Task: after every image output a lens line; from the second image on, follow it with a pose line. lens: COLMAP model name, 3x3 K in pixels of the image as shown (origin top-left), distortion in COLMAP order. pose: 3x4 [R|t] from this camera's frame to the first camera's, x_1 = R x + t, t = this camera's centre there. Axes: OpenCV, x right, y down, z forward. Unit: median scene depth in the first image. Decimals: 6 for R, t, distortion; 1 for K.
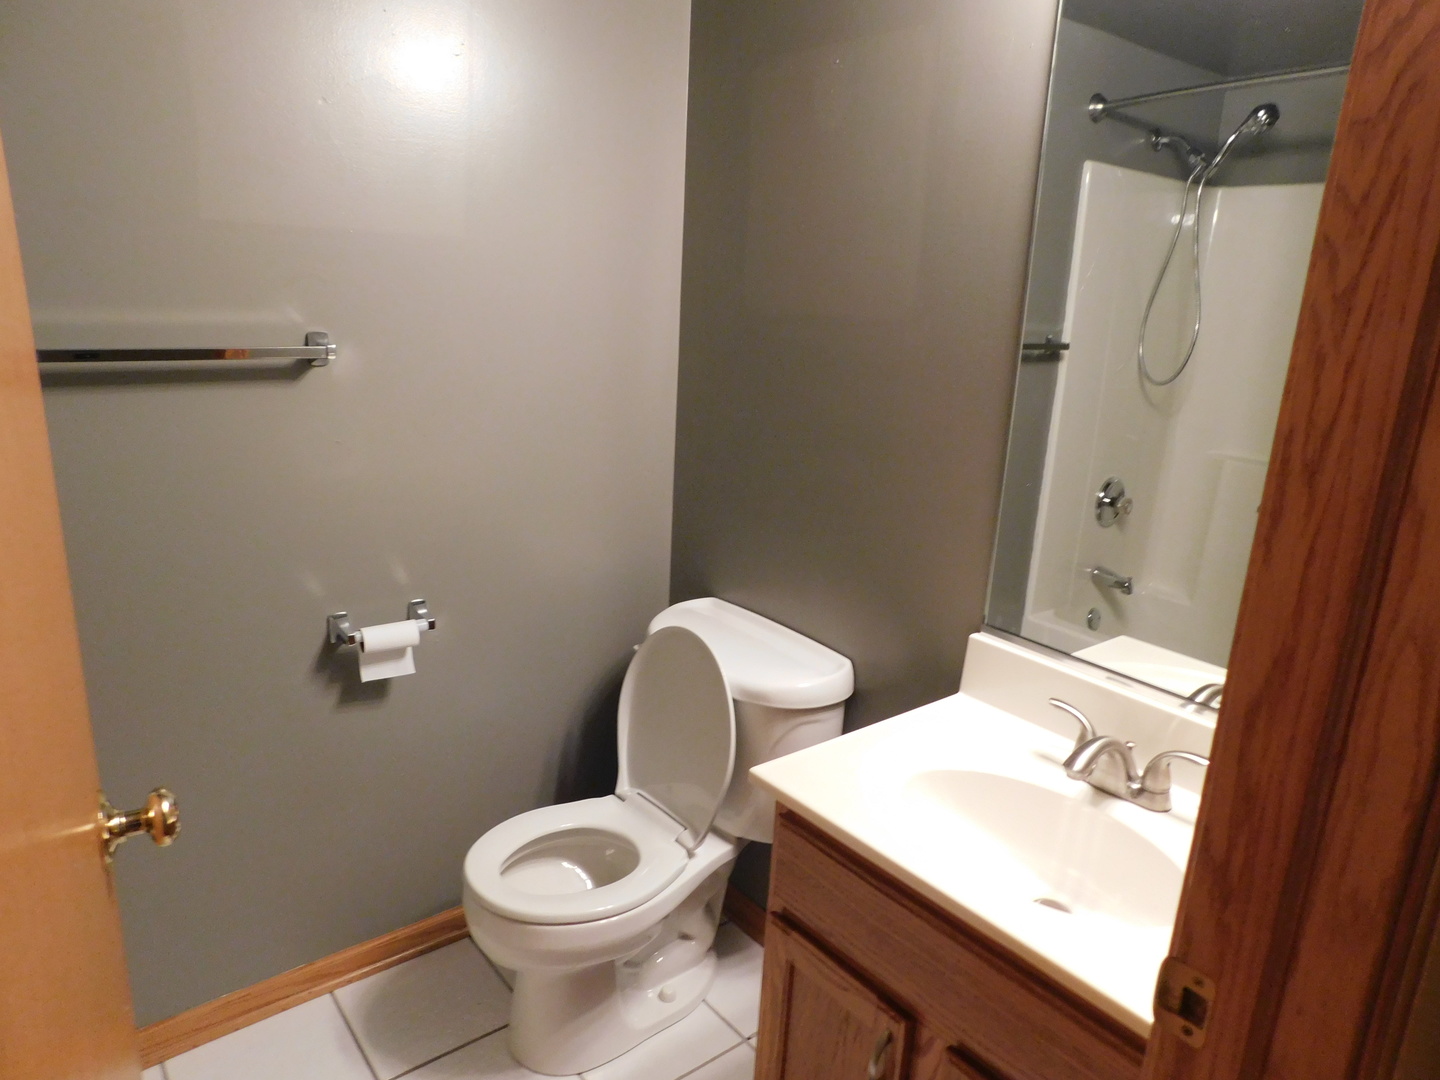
lens RADIAL K [[960.4, 0, 717.2], [0, 960.4, 542.3], [0, 0, 1]] dist [-0.055801, 0.066903]
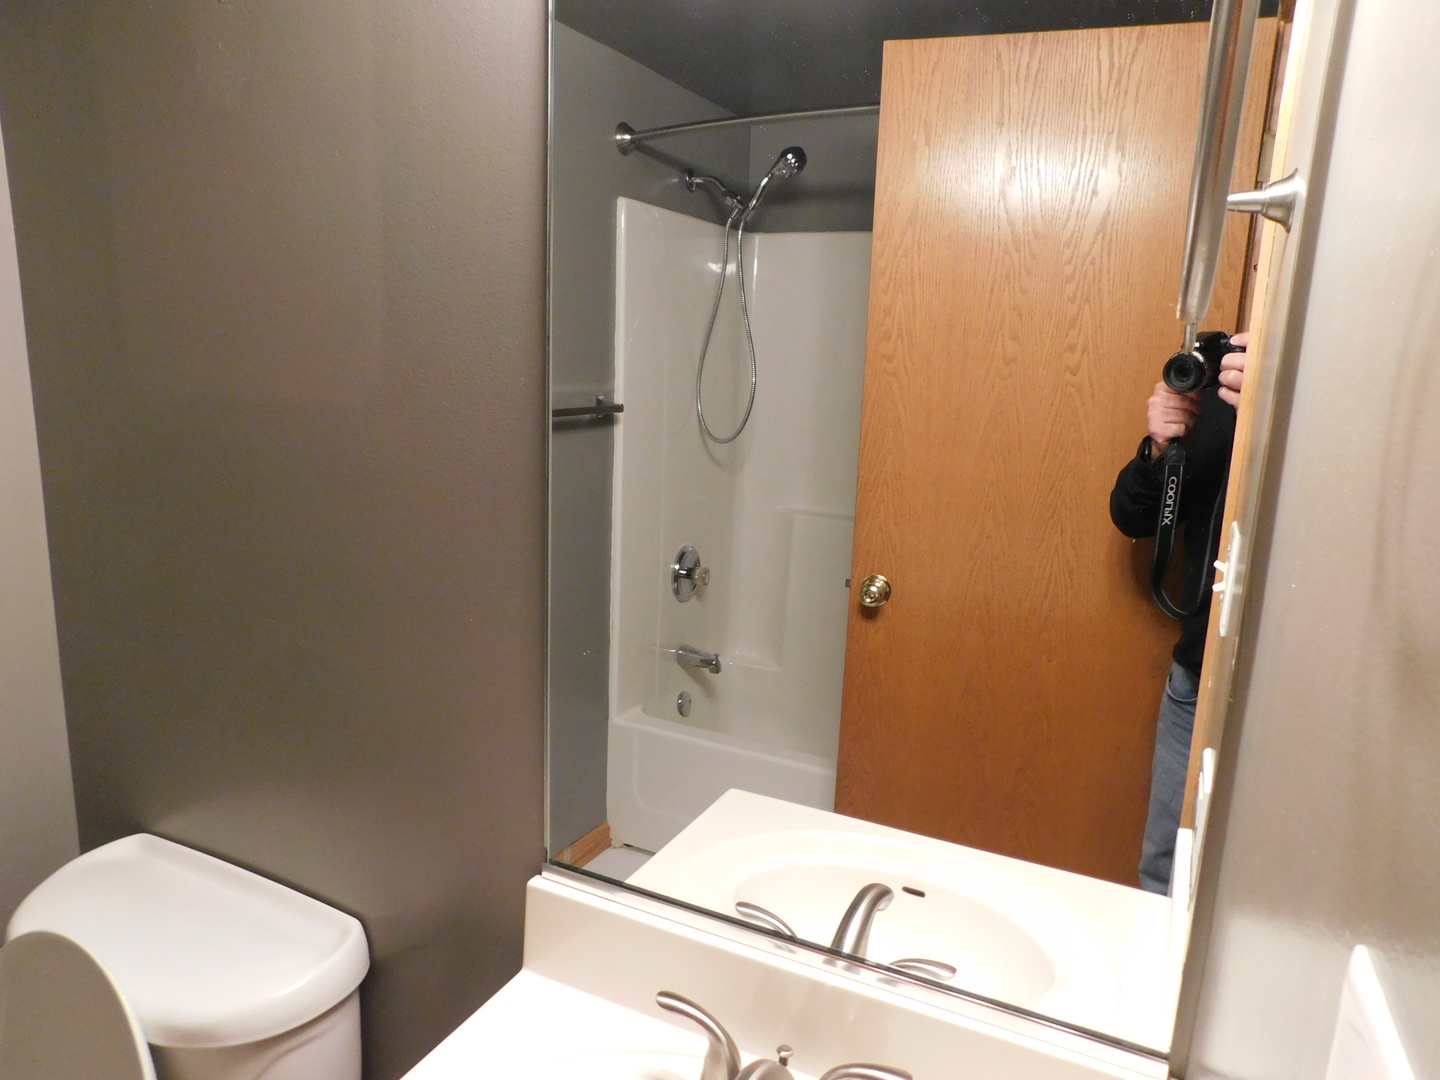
lens RADIAL K [[988.4, 0, 695.4], [0, 988.4, 565.6], [0, 0, 1]] dist [-0.189523, 0.318109]
pose [[0.913510, -0.103331, 0.393475, 0.064708], [0.116423, 0.993154, -0.009480, -0.047326], [-0.389802, 0.054469, 0.919287, 0.166556]]
